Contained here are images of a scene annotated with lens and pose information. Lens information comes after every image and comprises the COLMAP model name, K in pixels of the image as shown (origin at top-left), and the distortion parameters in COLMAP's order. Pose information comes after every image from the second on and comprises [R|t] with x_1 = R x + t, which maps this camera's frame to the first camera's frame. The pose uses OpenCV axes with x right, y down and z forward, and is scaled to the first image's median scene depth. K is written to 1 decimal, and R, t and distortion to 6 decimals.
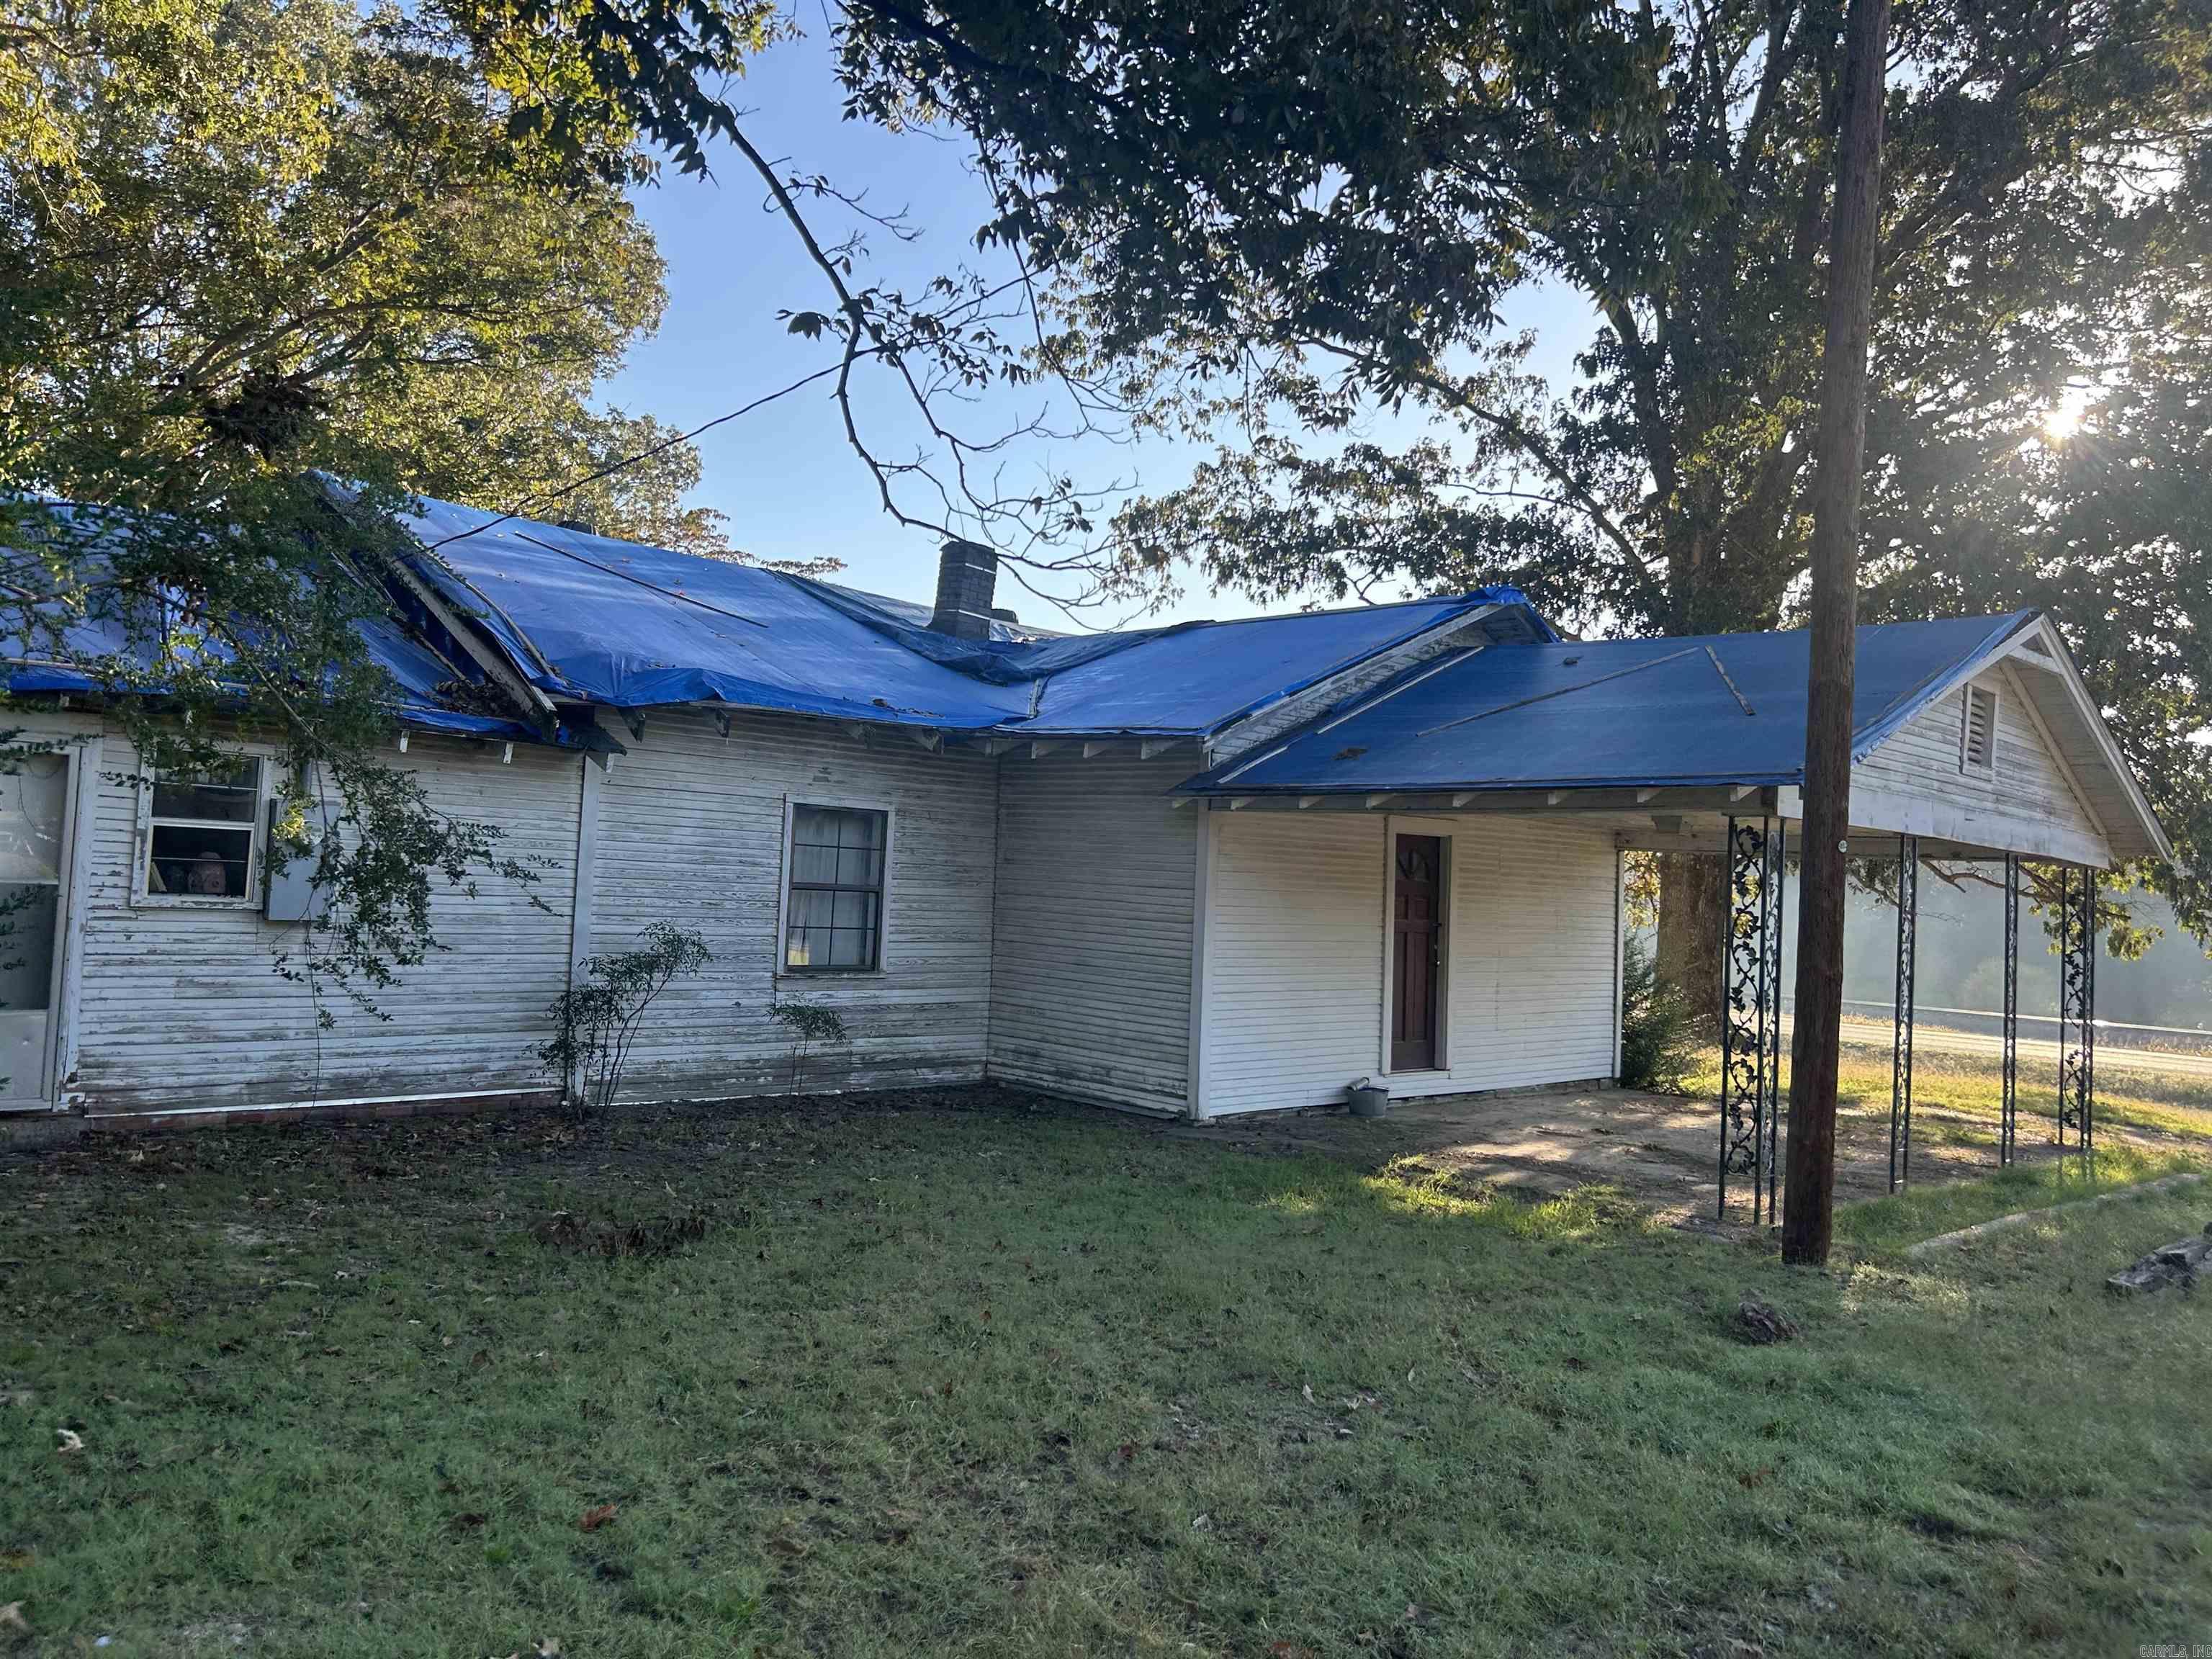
lens RADIAL K [[1679.0, 0, 1109.7], [0, 1679.0, 827.5], [0, 0, 1]] dist [0.033105, -0.026816]
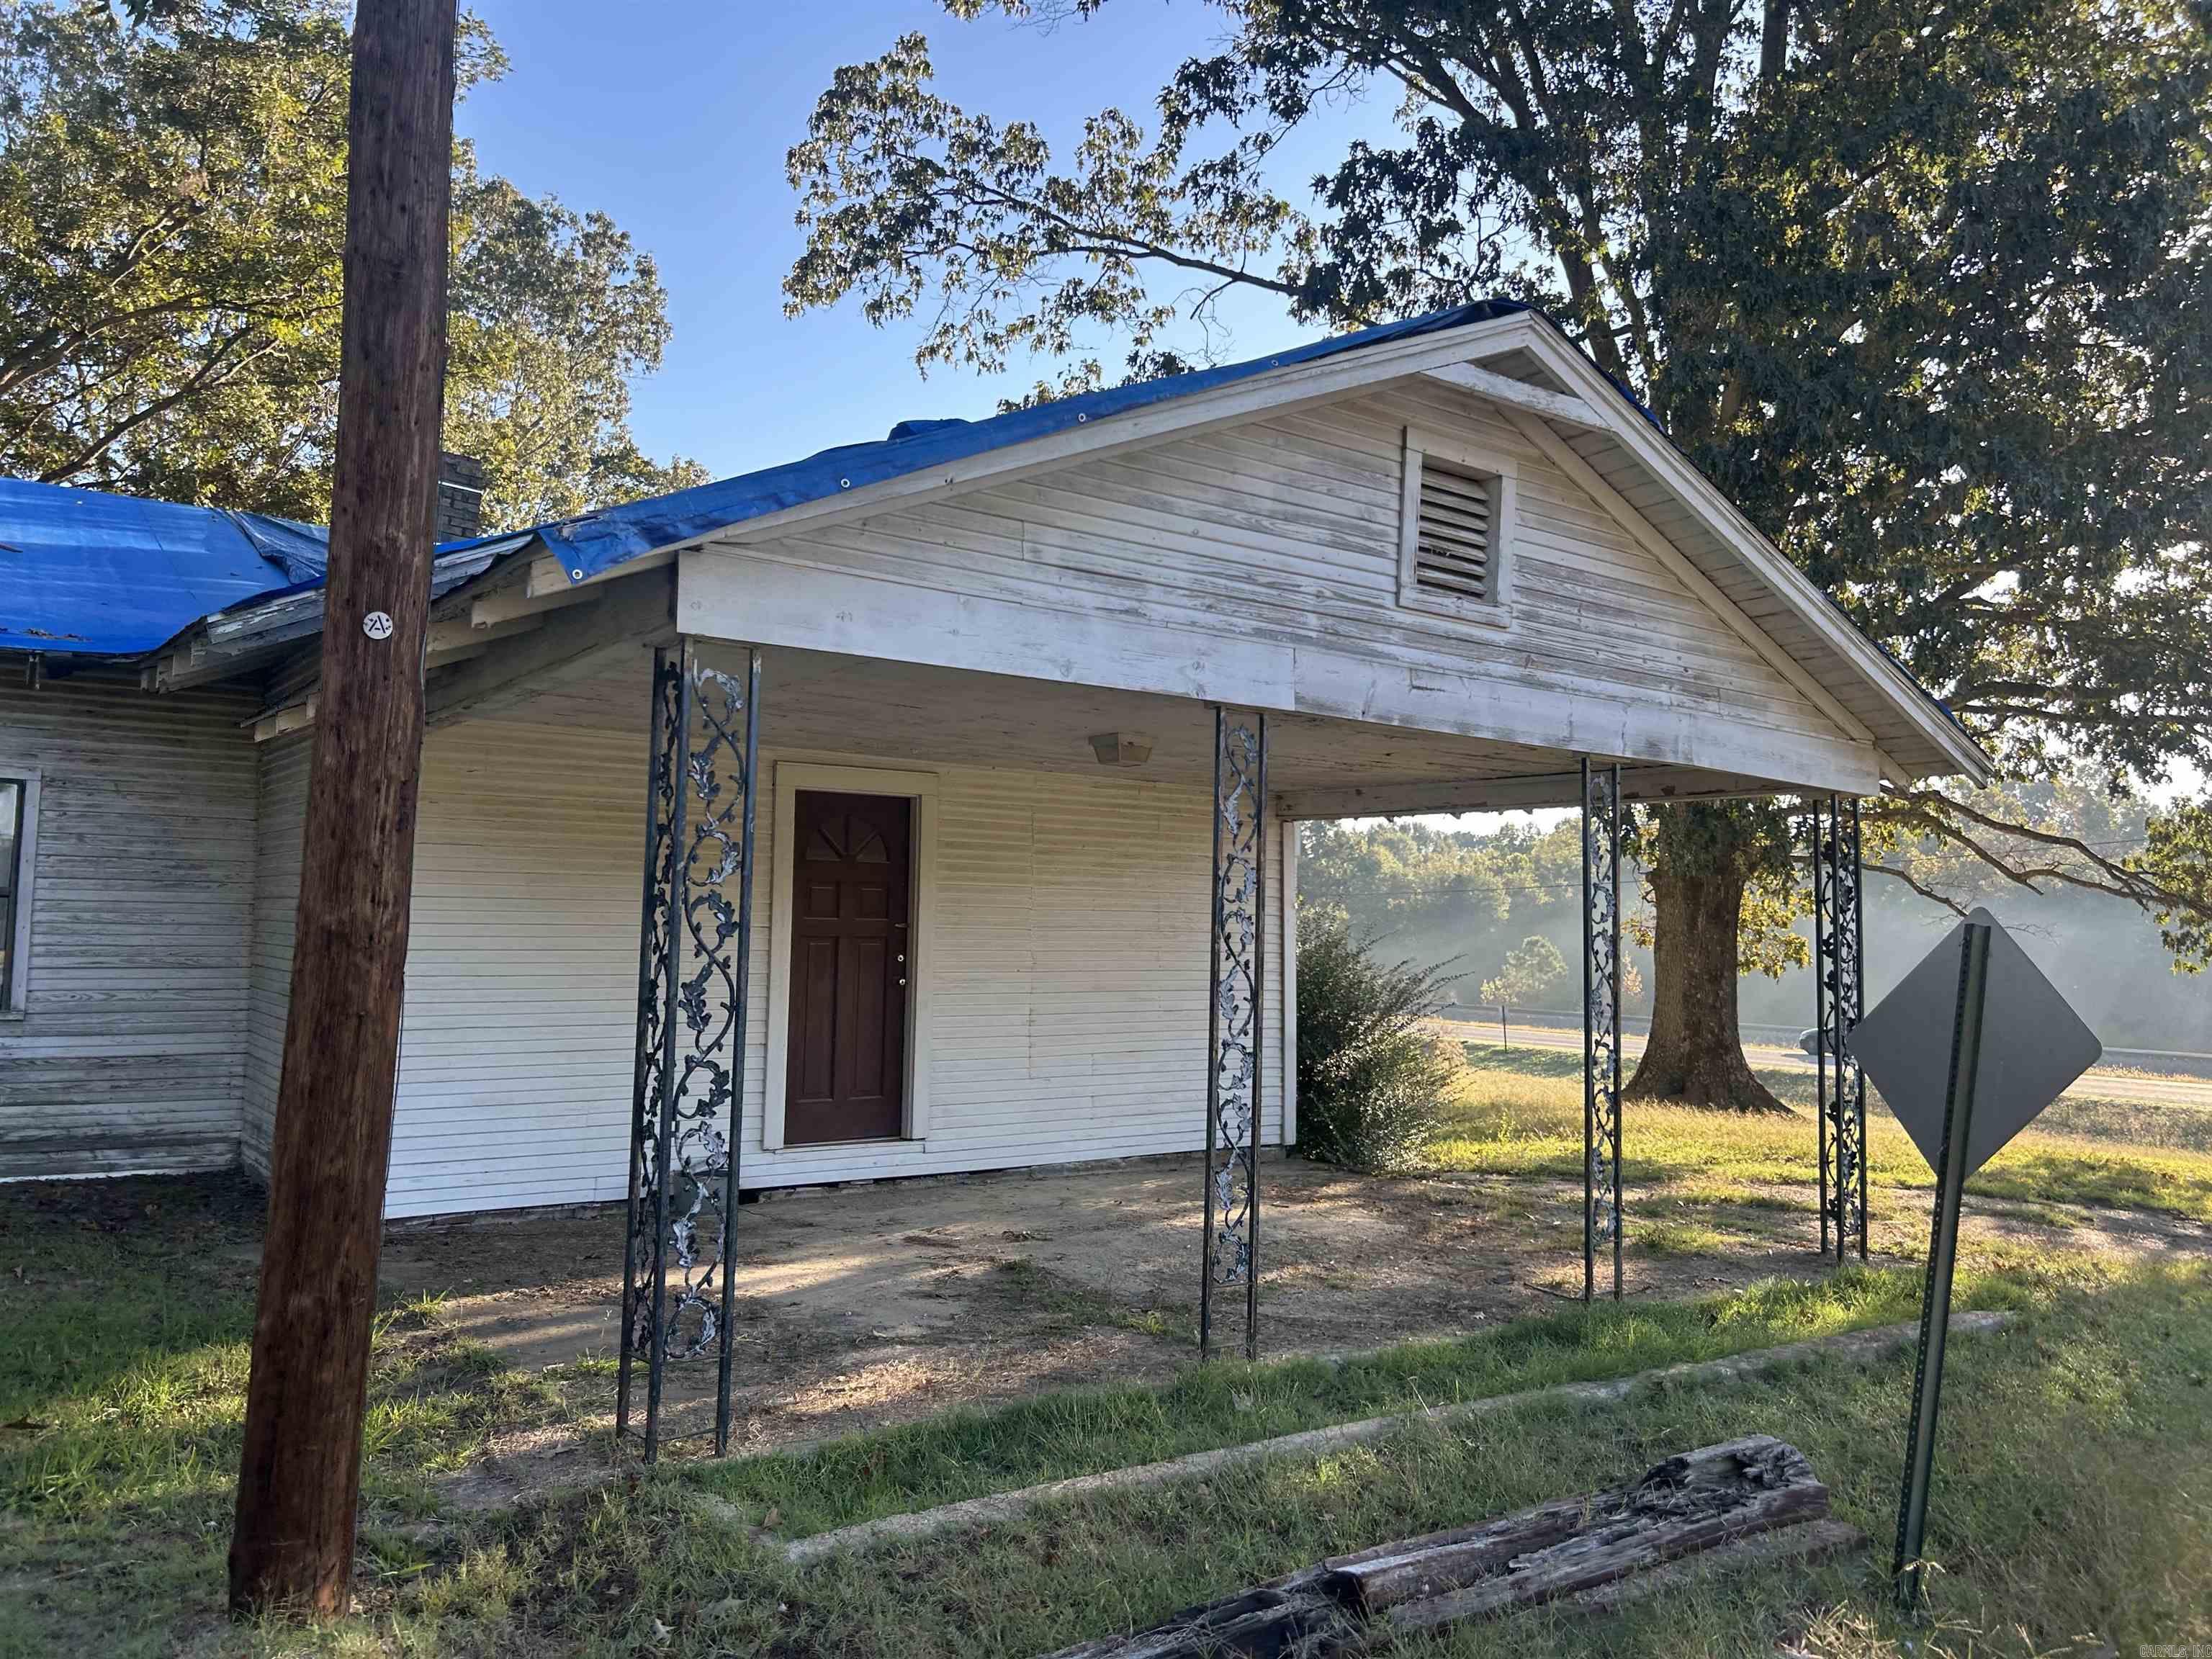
lens RADIAL K [[1724.3, 0, 1106.0], [0, 1724.3, 829.5], [0, 0, 1]] dist [-0.005409, -0.061982]
pose [[0.993149, -0.037715, -0.110603, 0.372950], [0.034141, 0.998837, -0.034032, 0.047663], [0.111758, 0.030023, 0.993282, 0.331839]]
